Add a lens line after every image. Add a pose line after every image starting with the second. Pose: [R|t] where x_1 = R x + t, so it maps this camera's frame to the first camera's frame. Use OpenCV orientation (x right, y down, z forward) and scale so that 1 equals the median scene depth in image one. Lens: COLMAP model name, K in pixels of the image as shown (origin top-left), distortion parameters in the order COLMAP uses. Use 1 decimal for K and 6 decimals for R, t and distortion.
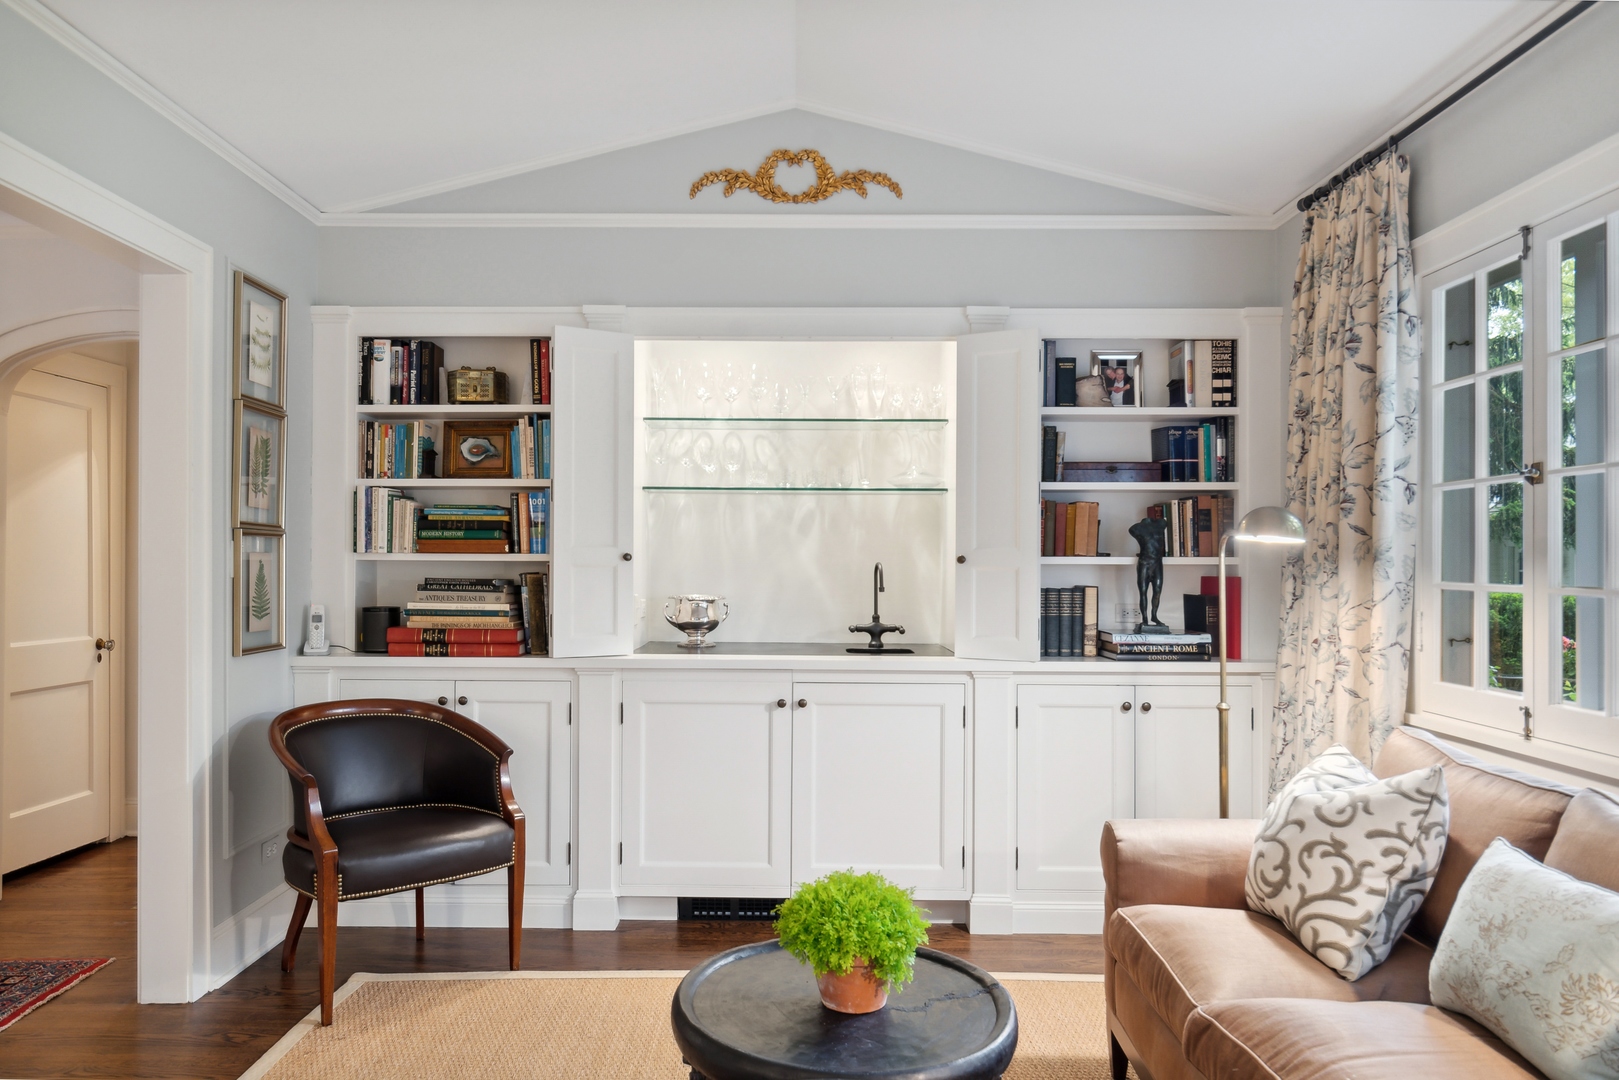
lens RADIAL K [[1114.5, 0, 809.5], [0, 1114.5, 540.0], [0, 0, 1]] dist [-0.014123, -0.002571]
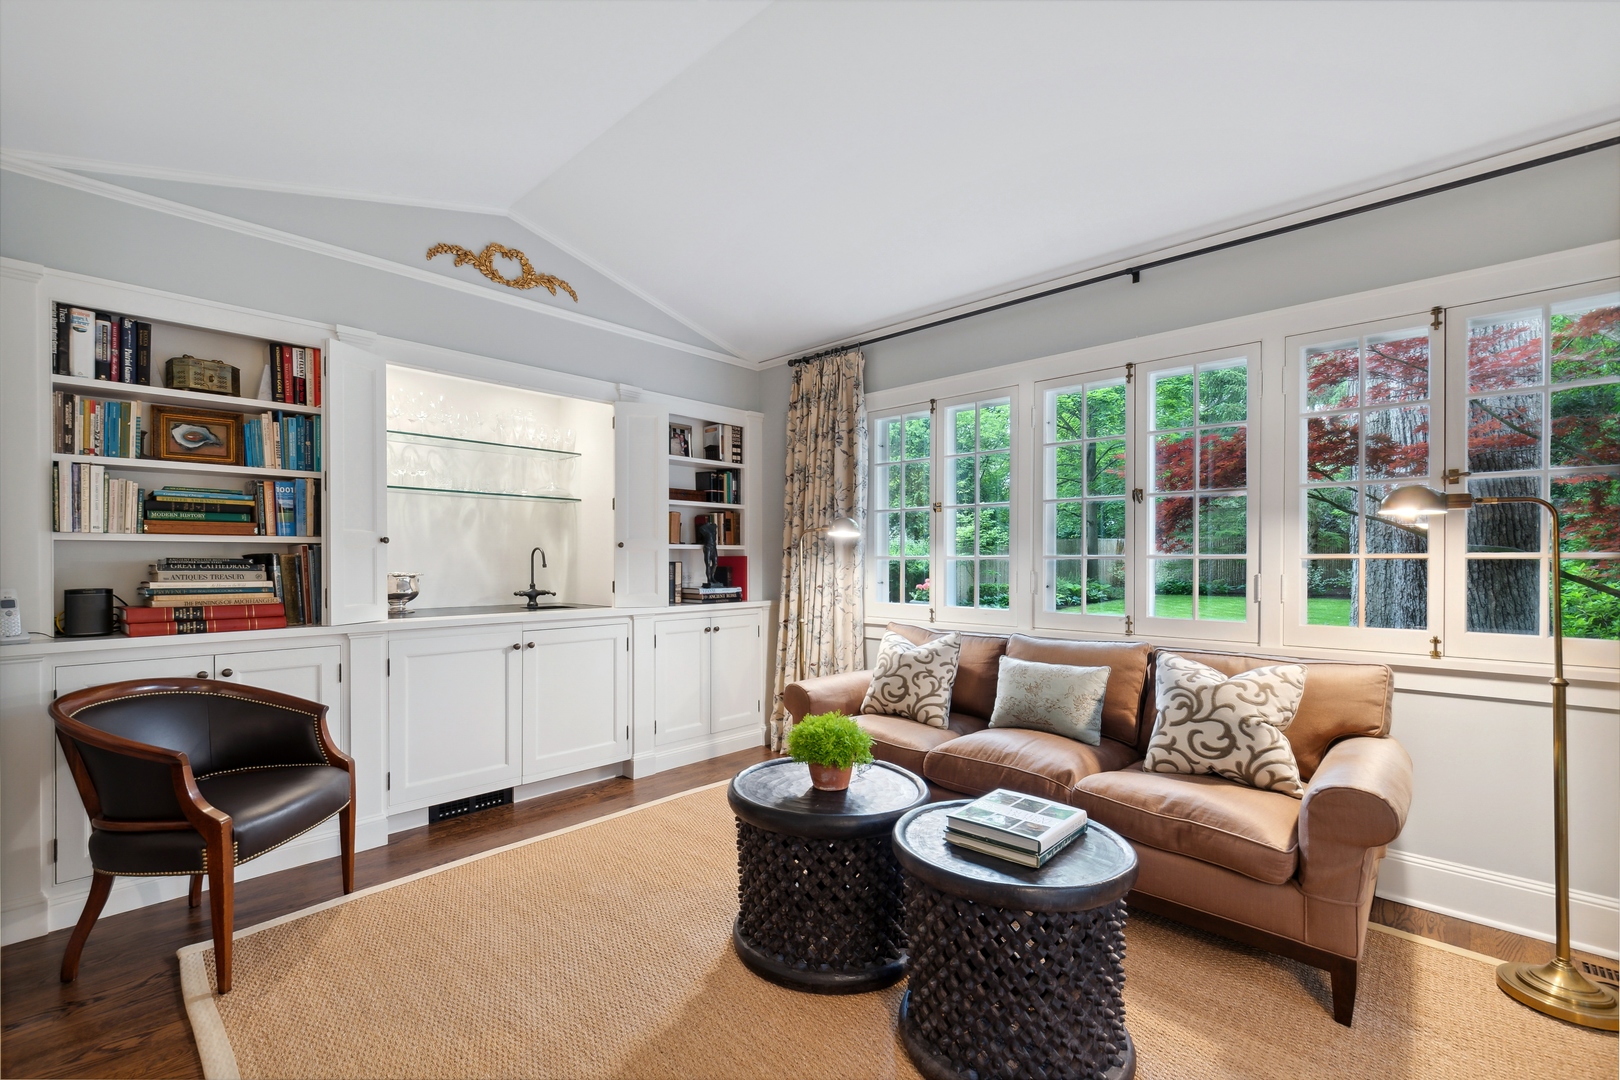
lens RADIAL K [[693.5, 0, 810.5], [0, 693.5, 554.8], [0, 0, 1]] dist [0.000858, -0.005942]
pose [[0.682634, -0.001125, 0.730760, -0.394754], [-0.010777, 0.999875, 0.011607, 0.017193], [-0.730681, -0.015799, 0.682536, 0.136423]]
